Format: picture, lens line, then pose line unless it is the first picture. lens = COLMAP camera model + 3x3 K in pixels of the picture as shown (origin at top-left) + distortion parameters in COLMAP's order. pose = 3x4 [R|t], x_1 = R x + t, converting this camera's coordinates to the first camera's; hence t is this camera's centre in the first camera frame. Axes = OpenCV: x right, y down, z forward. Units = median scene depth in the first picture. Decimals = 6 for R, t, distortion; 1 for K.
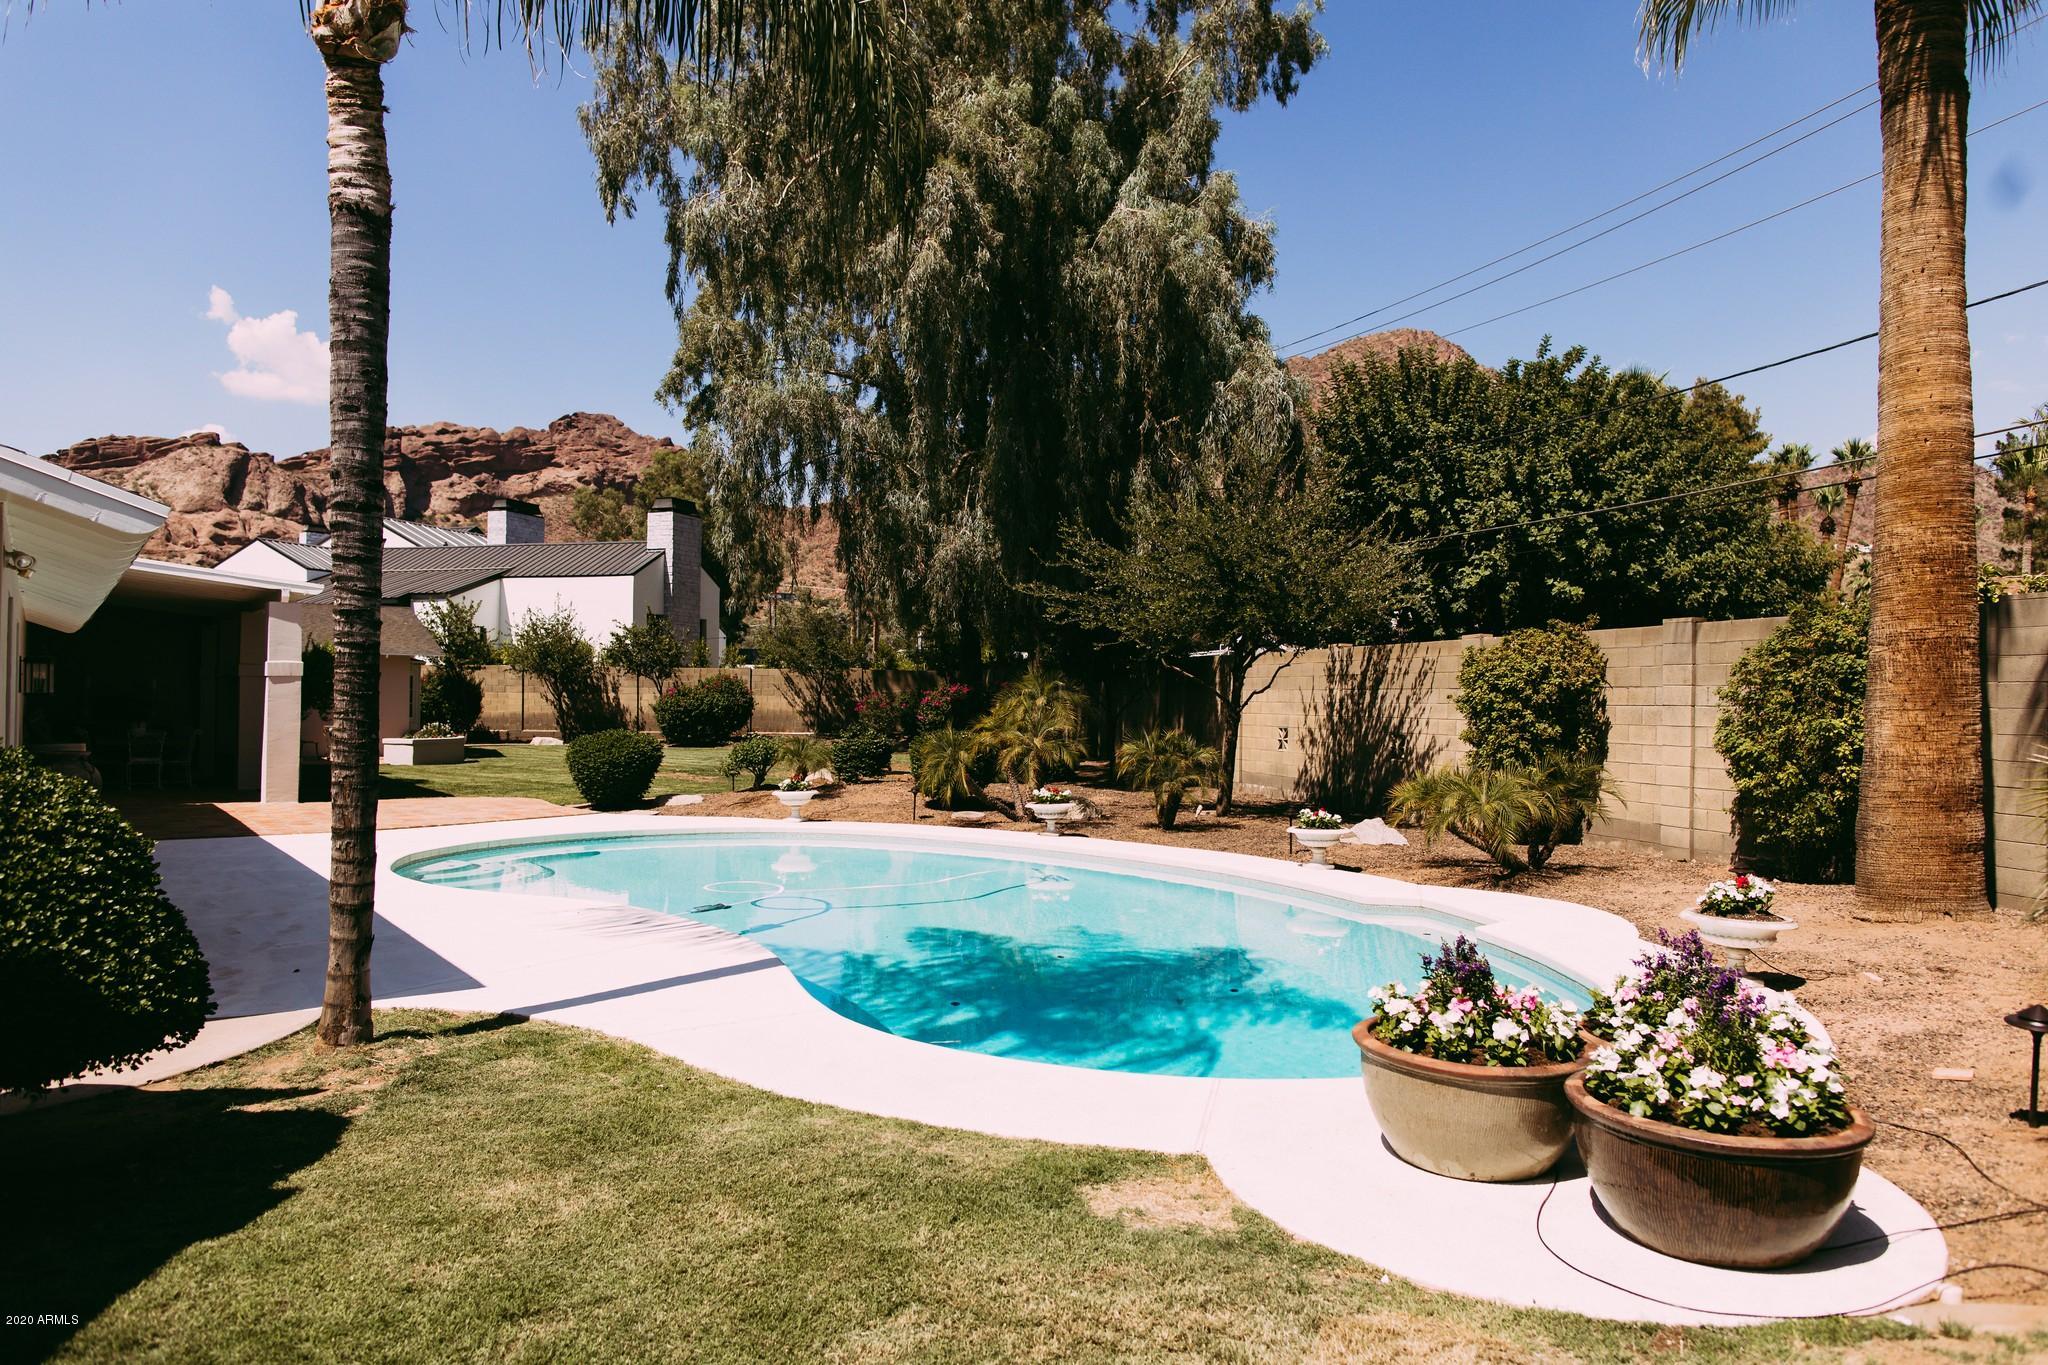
lens RADIAL K [[1374.3, 0, 1028.3], [0, 1374.3, 672.6], [0, 0, 1]] dist [0.010784, -0.006321]
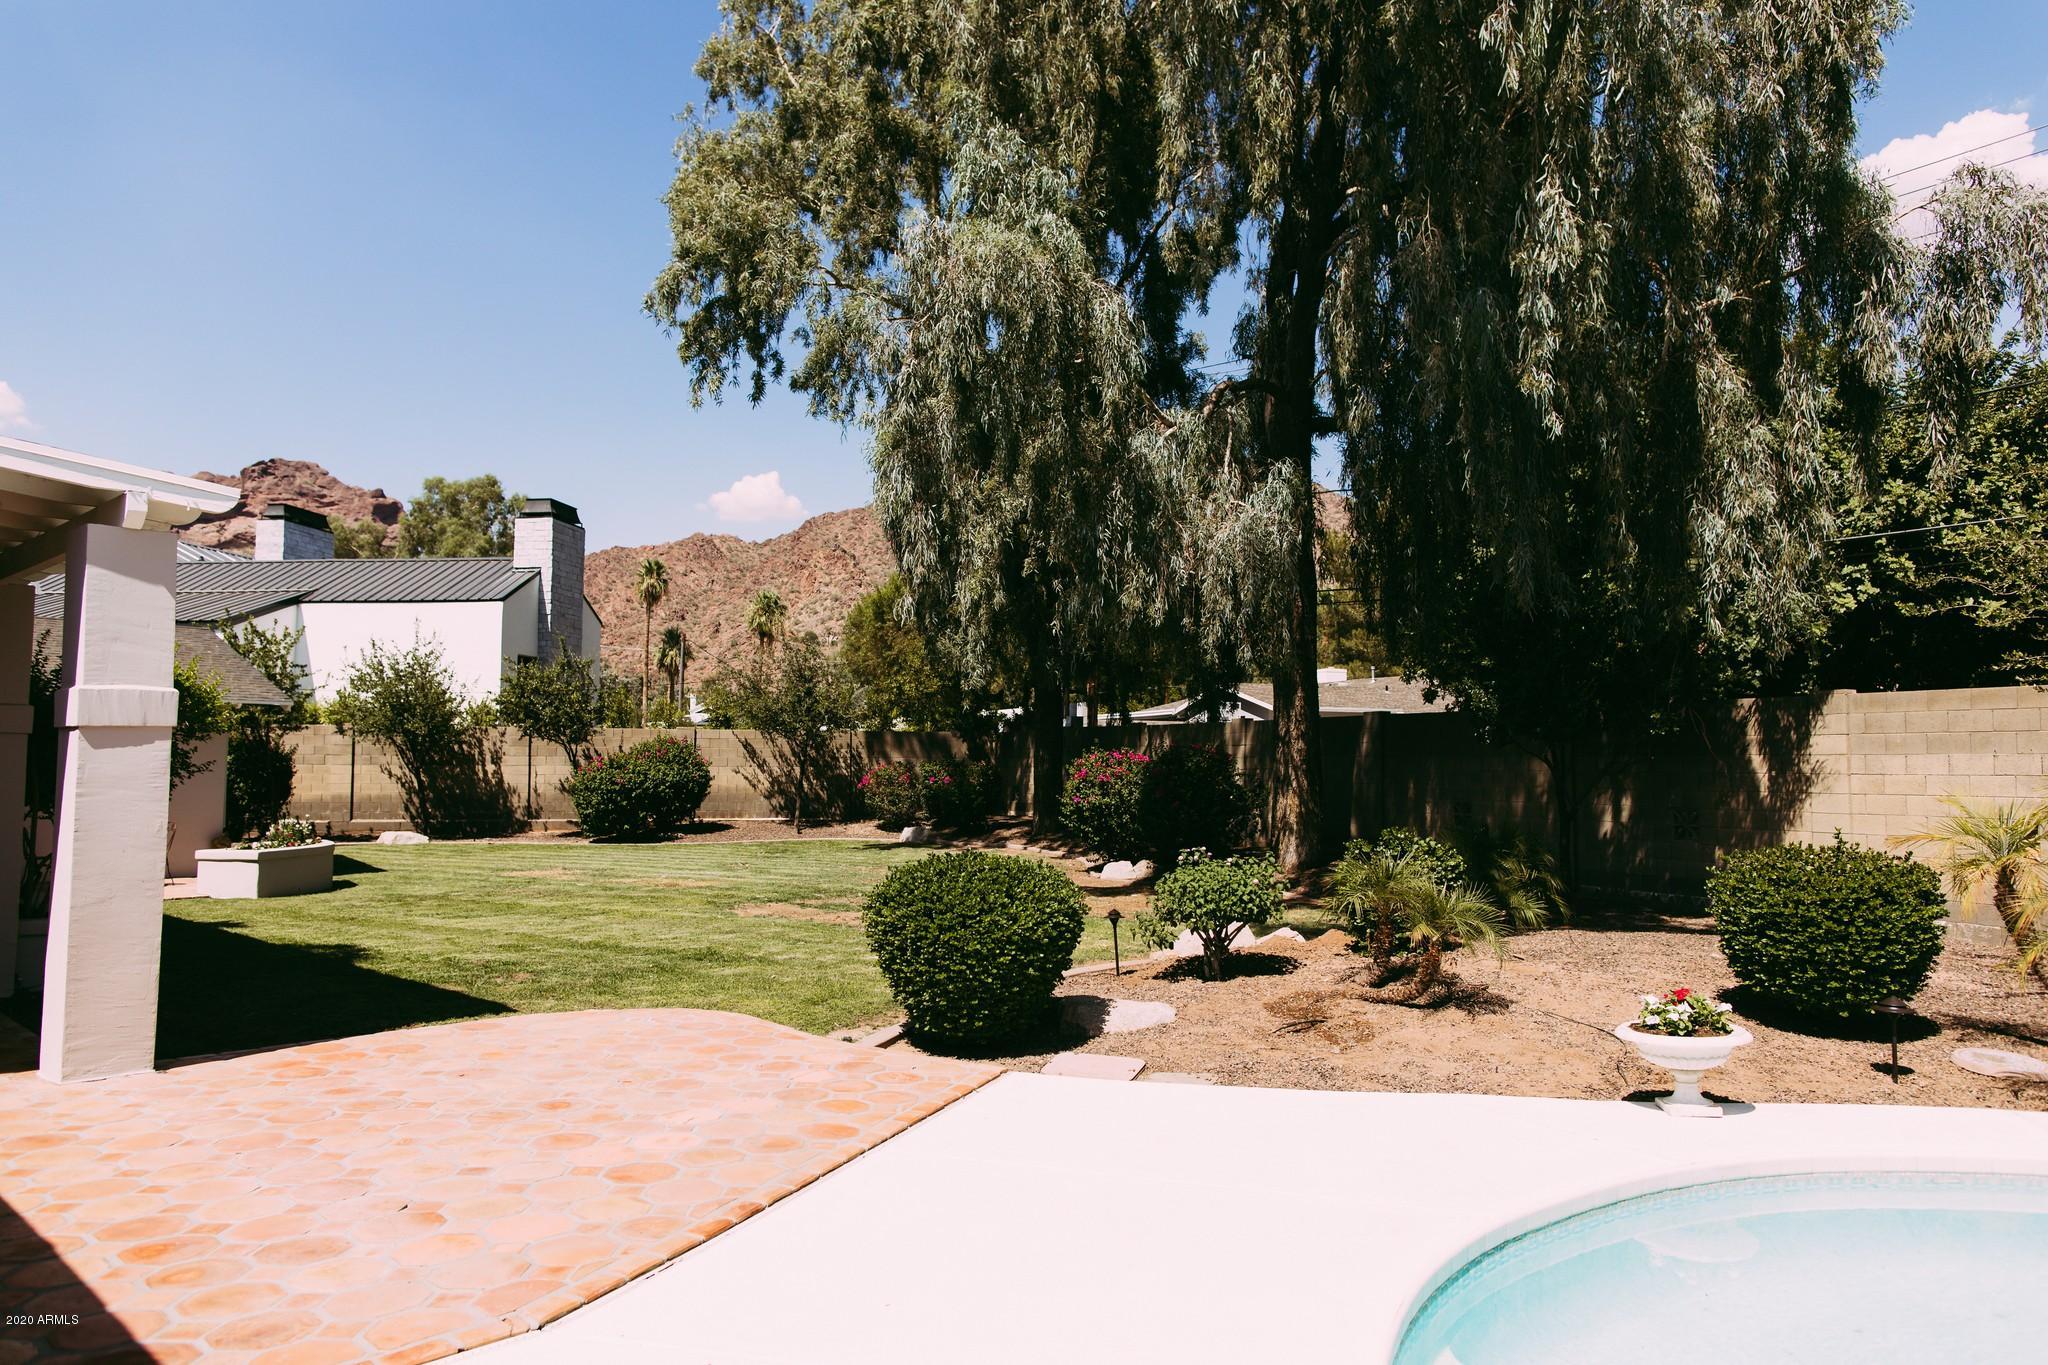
lens RADIAL K [[1374.3, 0, 1029.9], [0, 1374.3, 673.3], [0, 0, 1]] dist [0.010784, -0.006321]
pose [[0.981757, 0.006953, 0.190011, -0.325120], [0.002431, 0.998790, -0.049112, 0.006254], [-0.190123, 0.048678, 0.980553, 0.515396]]
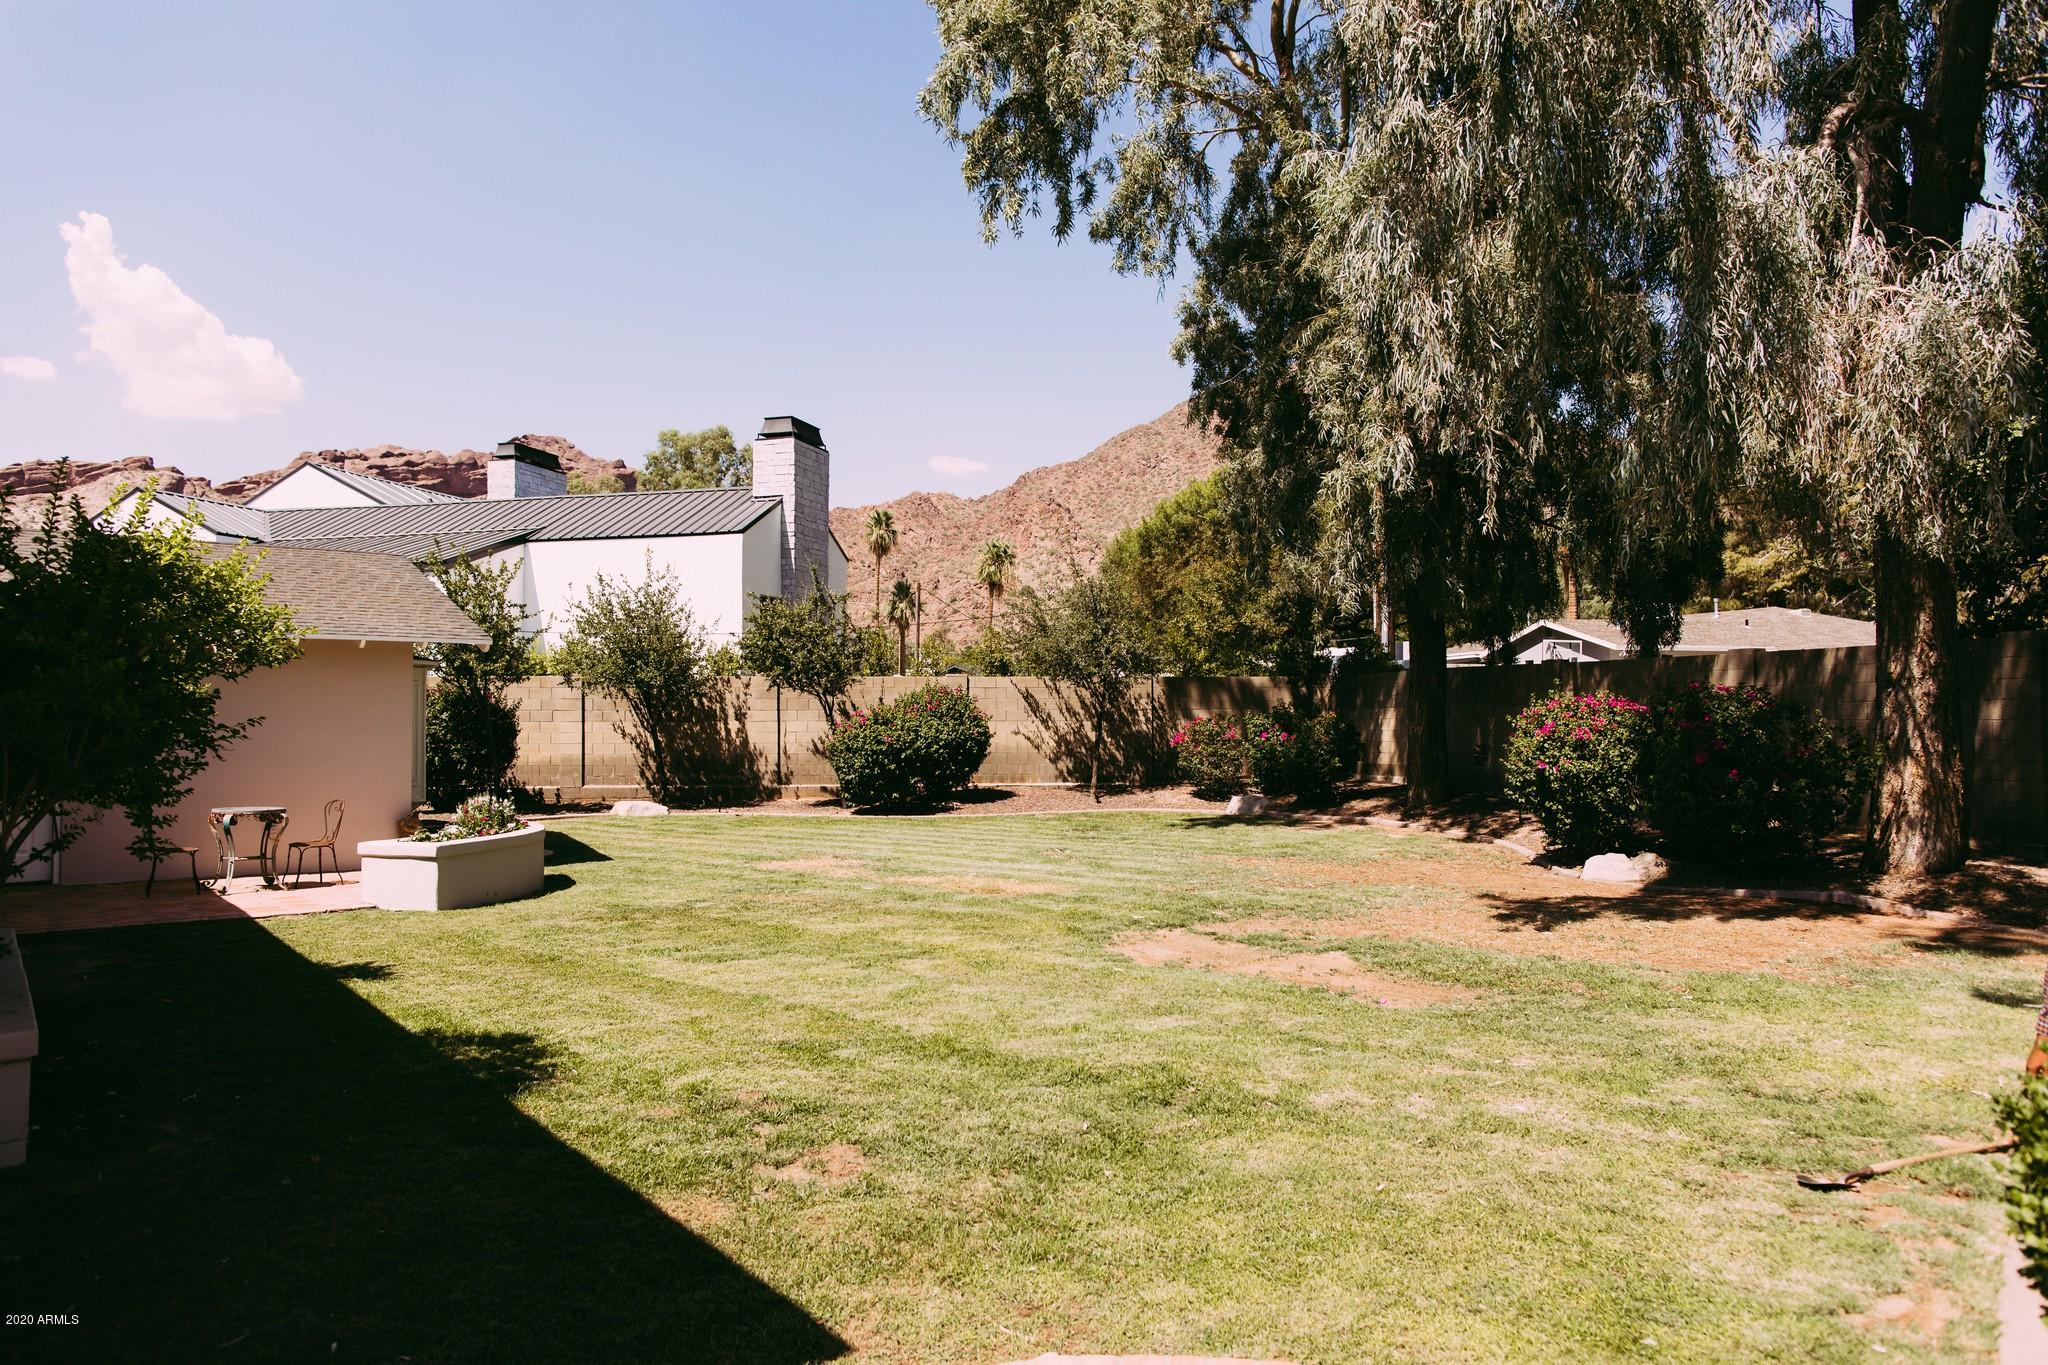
lens RADIAL K [[1374.3, 0, 1019.1], [0, 1374.3, 672.0], [0, 0, 1]] dist [0.010784, -0.006321]
pose [[0.999533, -0.011188, 0.028426, -0.381911], [0.011689, 0.999778, -0.017505, 0.010265], [-0.028224, 0.017829, 0.999443, 0.788098]]
